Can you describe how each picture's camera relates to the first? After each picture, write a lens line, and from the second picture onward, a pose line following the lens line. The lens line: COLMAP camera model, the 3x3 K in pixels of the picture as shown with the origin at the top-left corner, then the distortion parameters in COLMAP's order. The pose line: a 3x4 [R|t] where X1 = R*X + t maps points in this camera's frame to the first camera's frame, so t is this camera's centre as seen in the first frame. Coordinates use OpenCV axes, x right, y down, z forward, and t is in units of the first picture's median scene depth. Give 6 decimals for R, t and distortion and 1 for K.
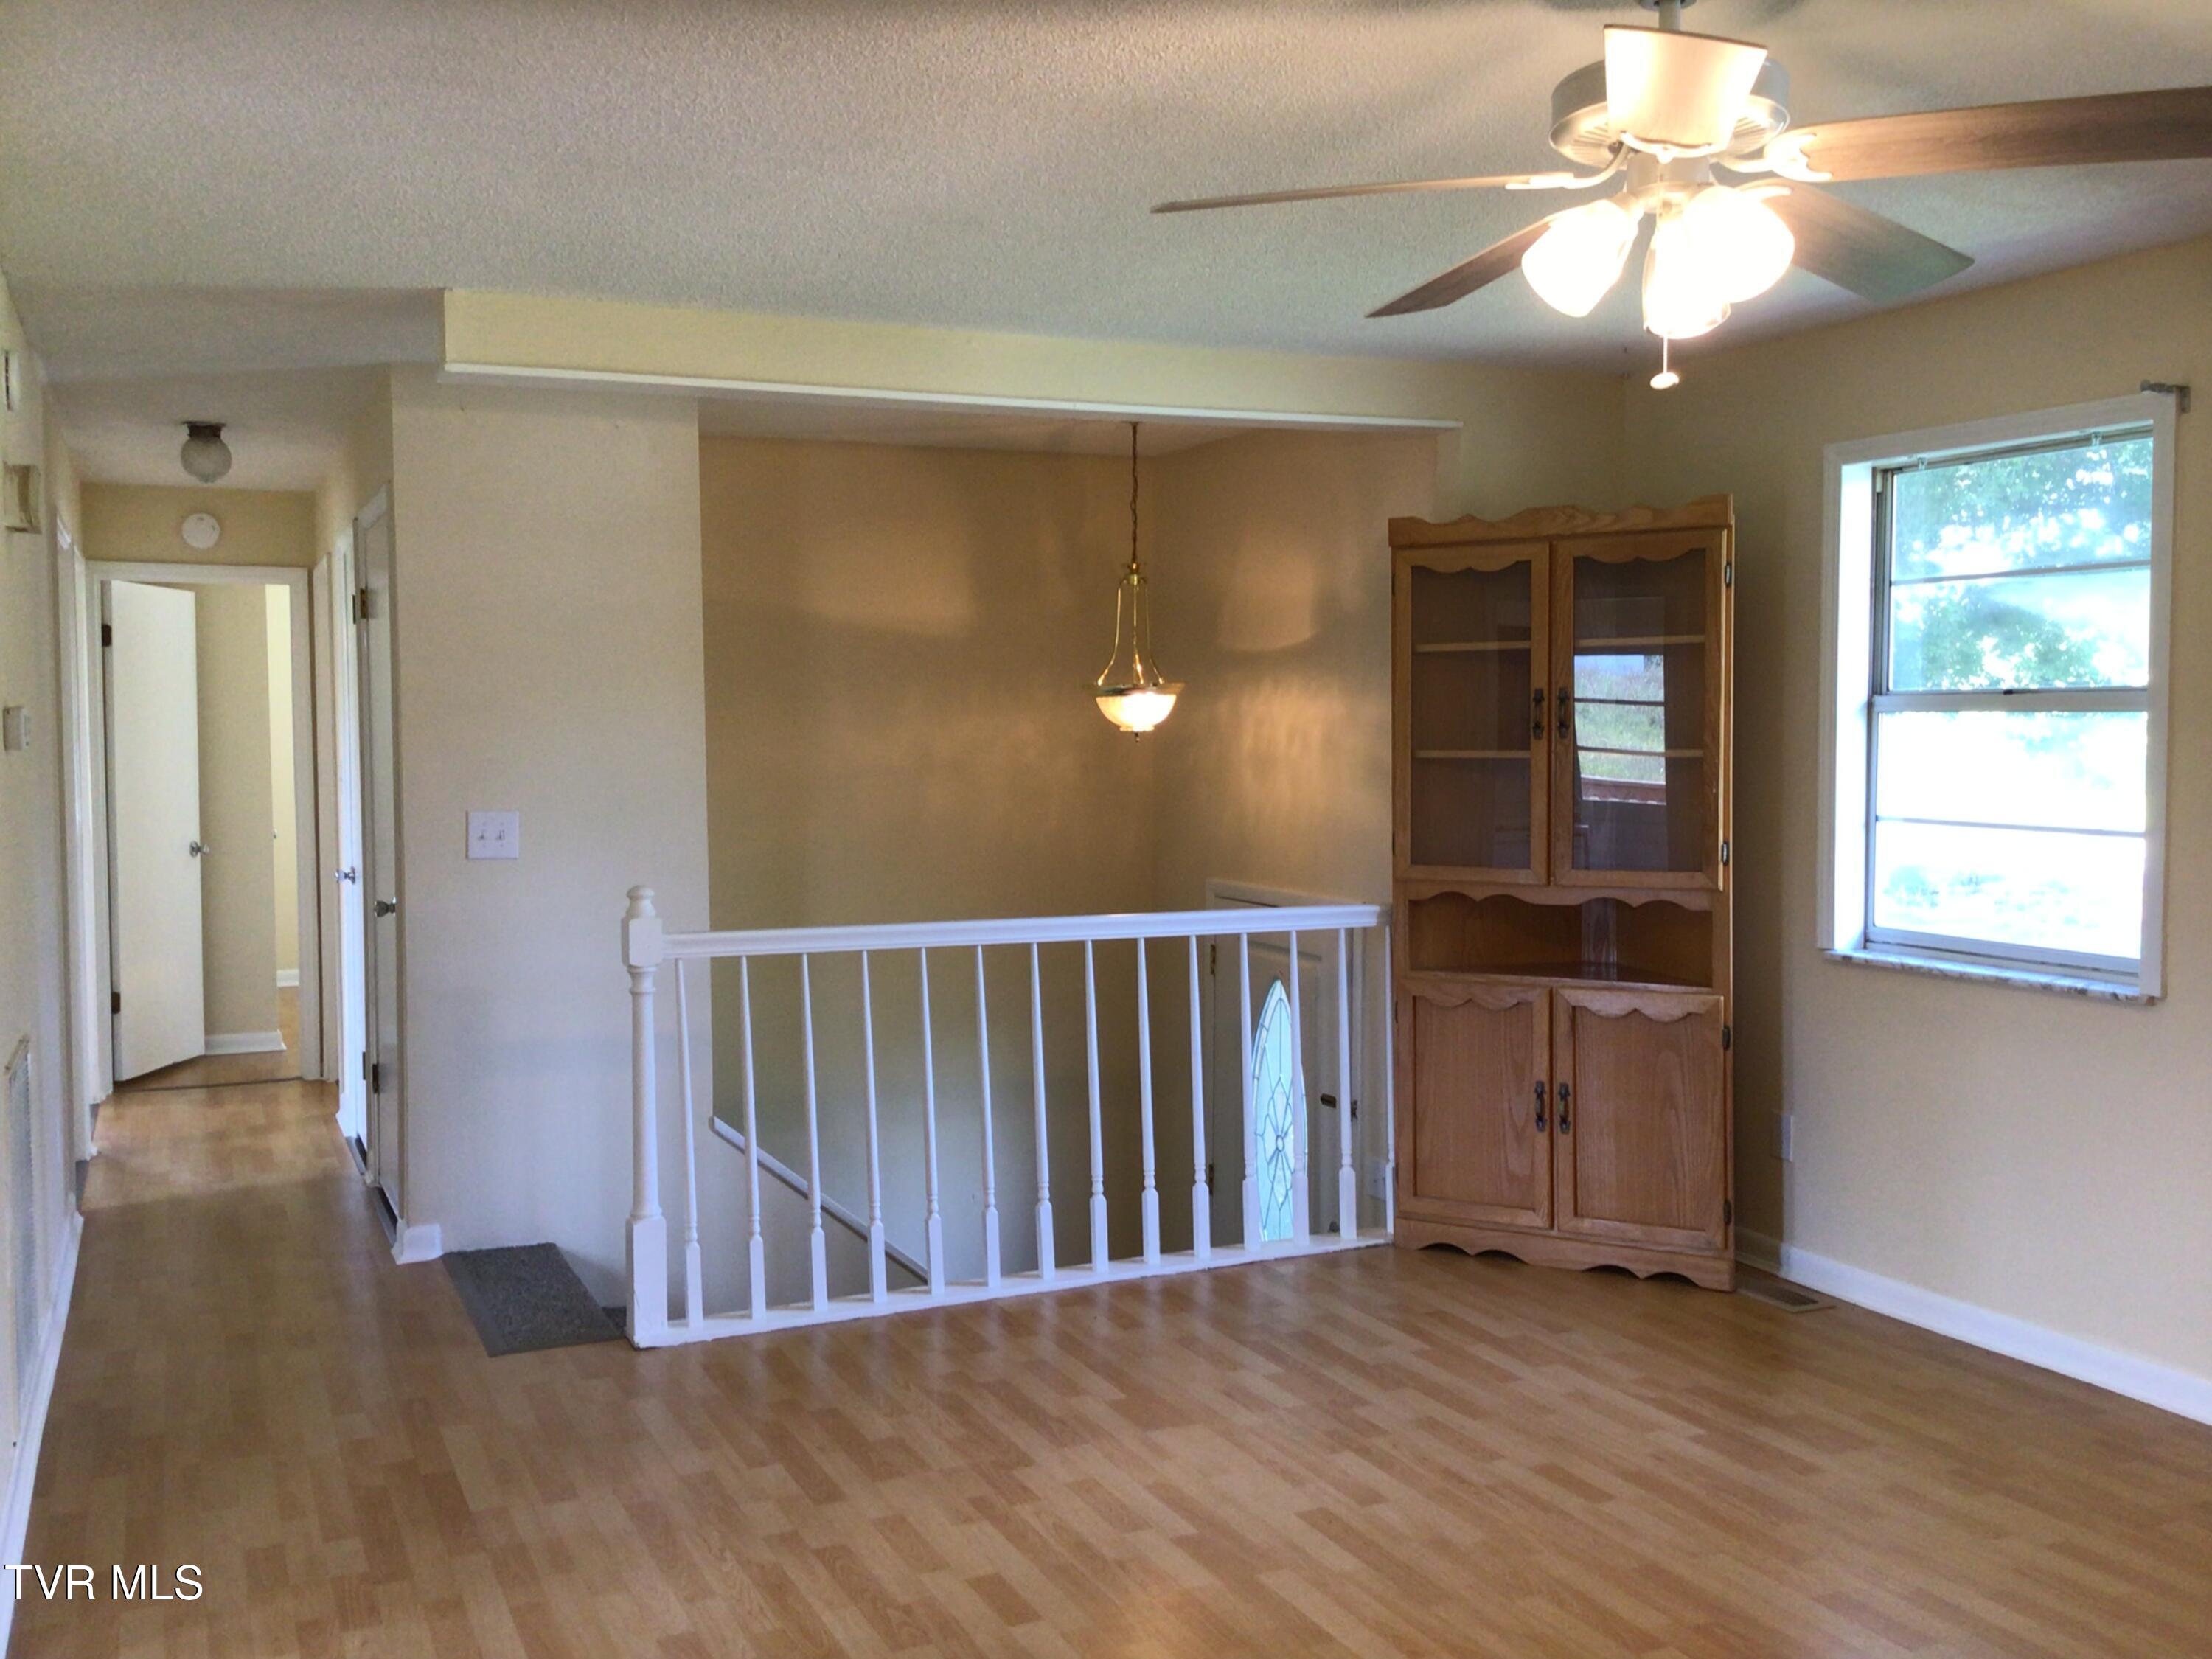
lens RADIAL K [[2003.9, 0, 1156.3], [0, 2003.9, 816.0], [0, 0, 1]] dist [0.054012, -0.014561]
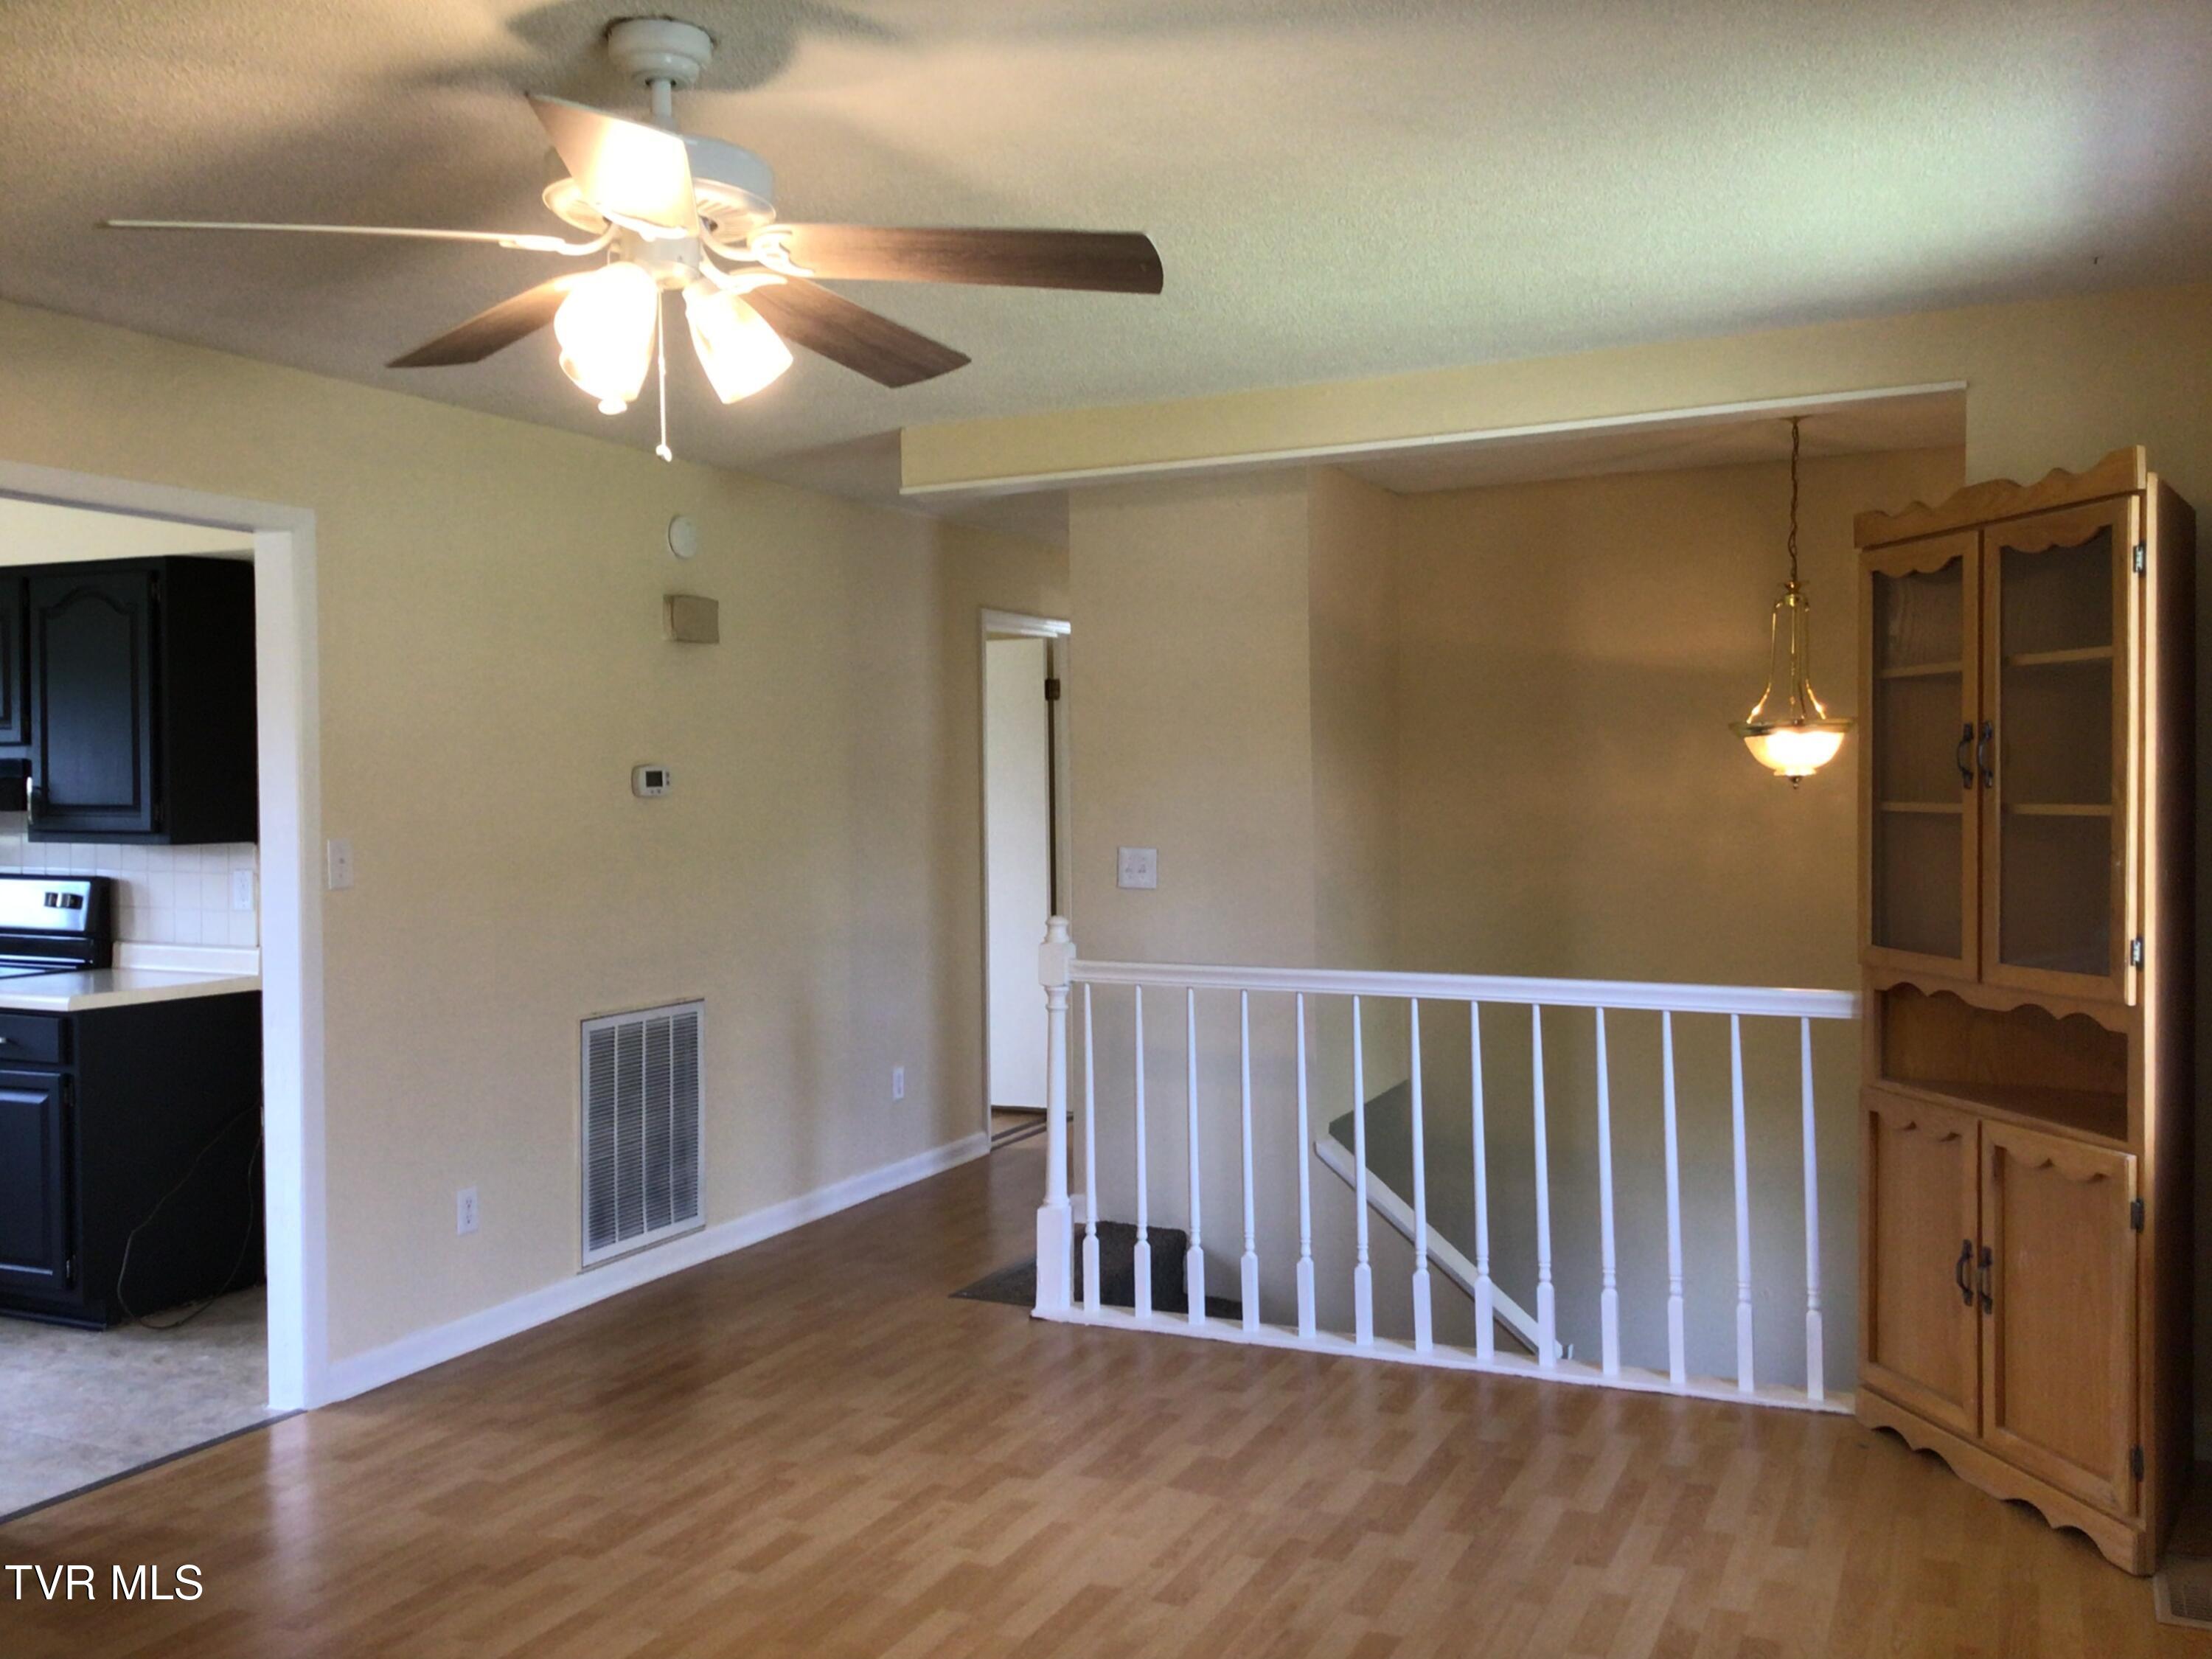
lens RADIAL K [[2026.2, 0, 1099.3], [0, 2026.2, 826.4], [0, 0, 1]] dist [0.153987, -0.296015]
pose [[0.638254, 0.018747, -0.769597, 0.659943], [-0.026088, 0.999656, 0.002716, -0.020304], [0.769384, 0.018344, 0.638524, 0.280873]]
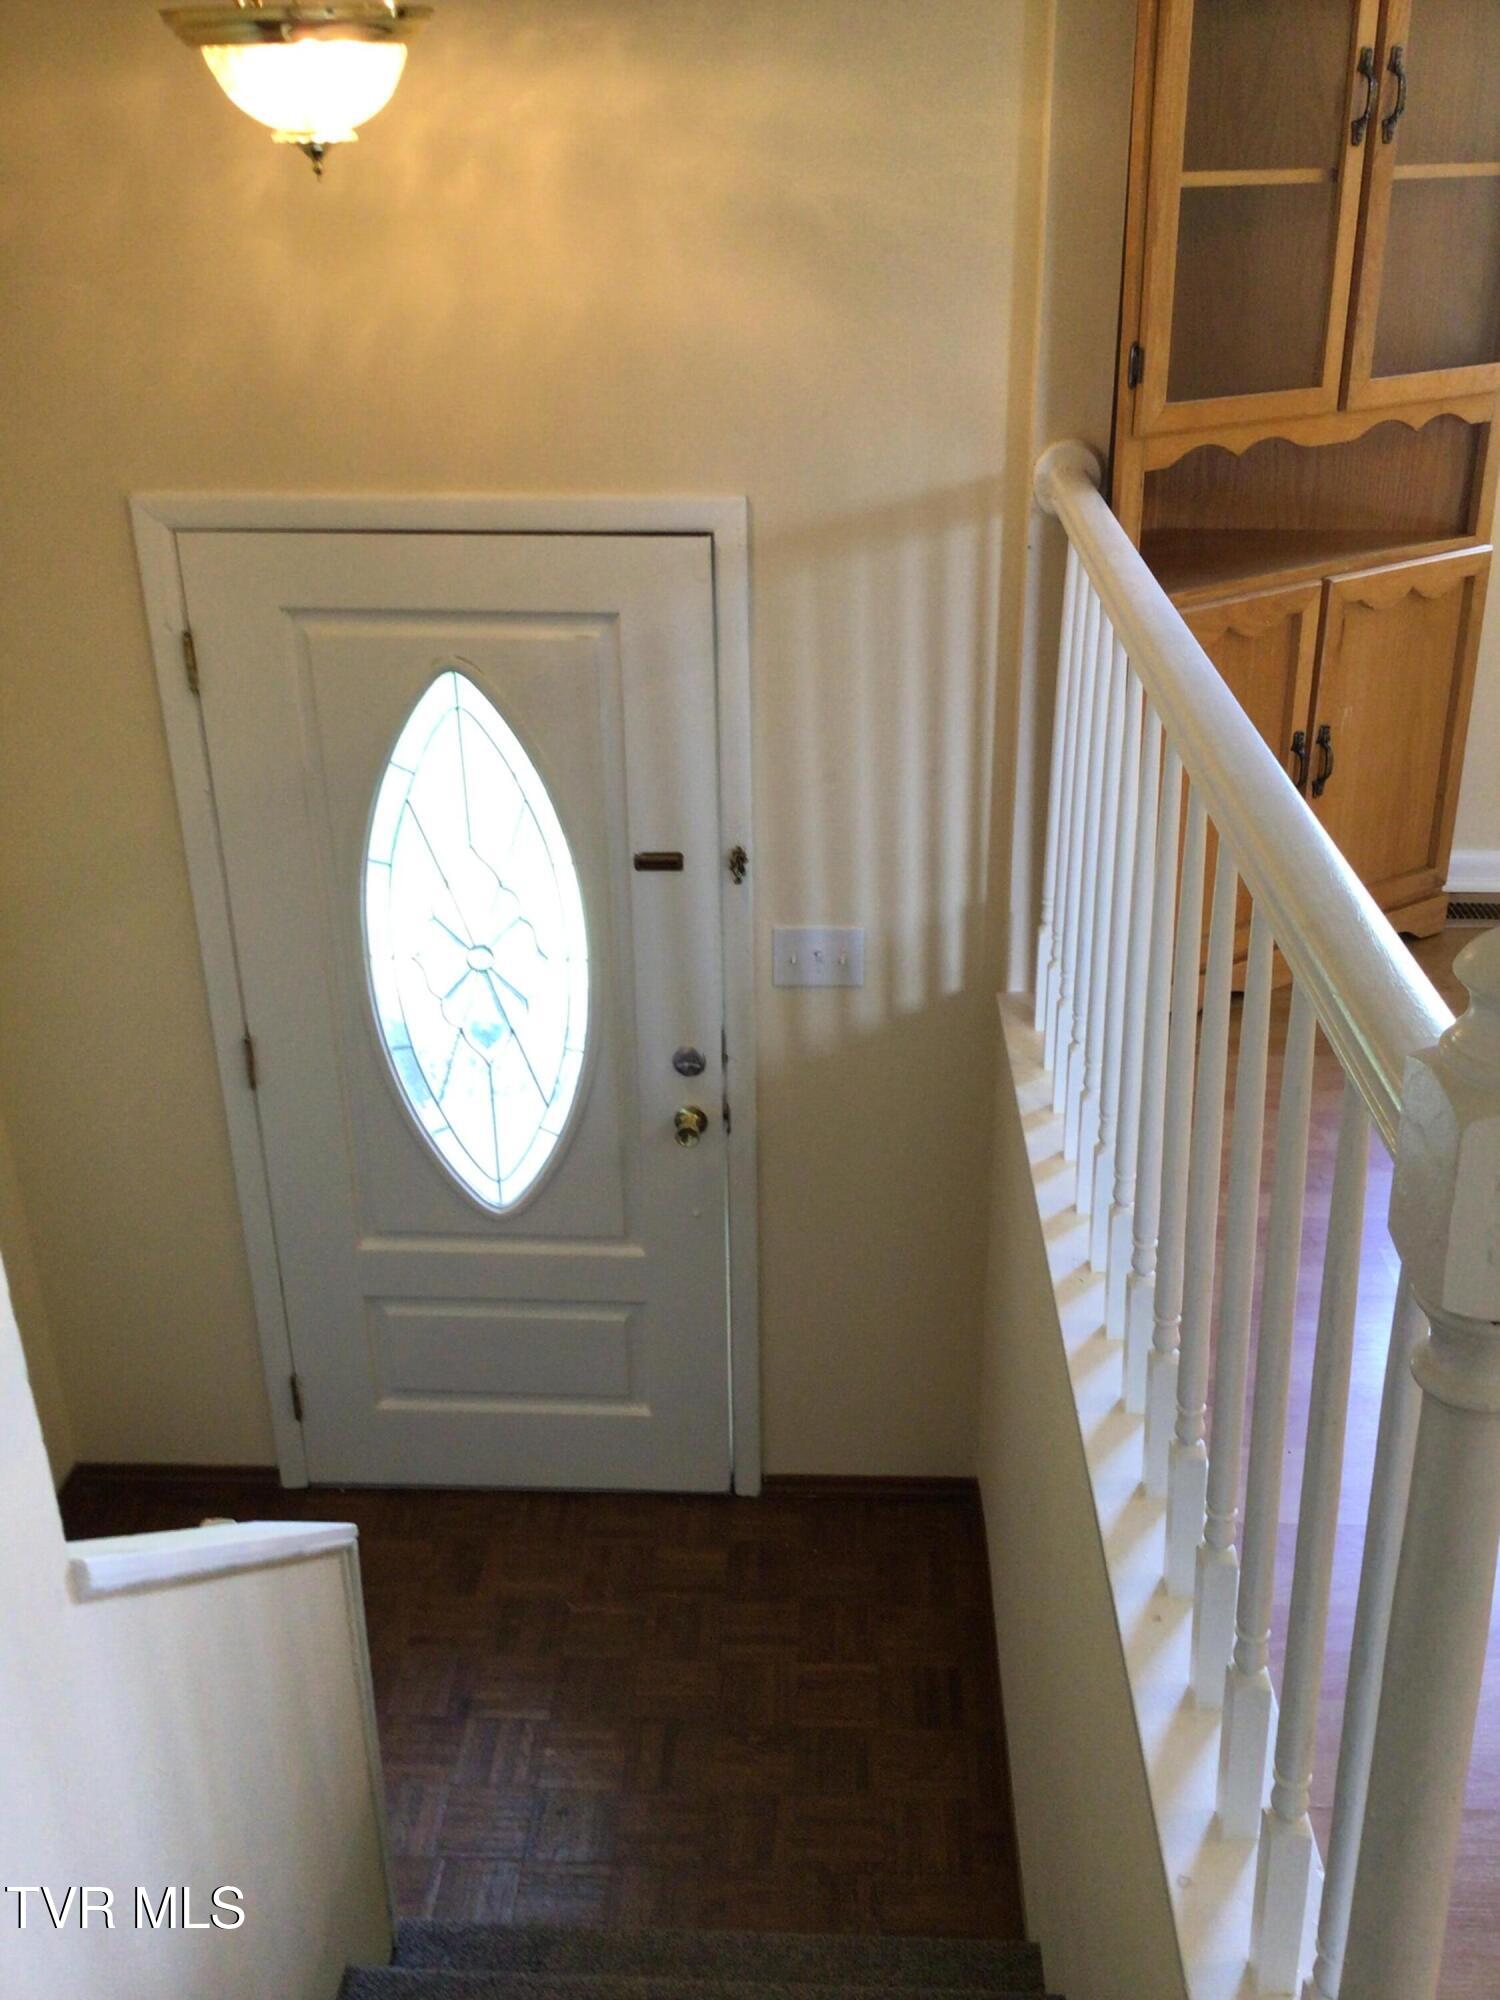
lens RADIAL K [[1836.8, 0, 750.0], [0, 1836.8, 1000.0], [0, 0, 1]] dist [0.140563, -0.209591]
pose [[0.449499, -0.366641, 0.814570, -0.477557], [0.050245, 0.920820, 0.386738, -0.034433], [-0.891866, -0.132911, 0.432330, 1.016137]]
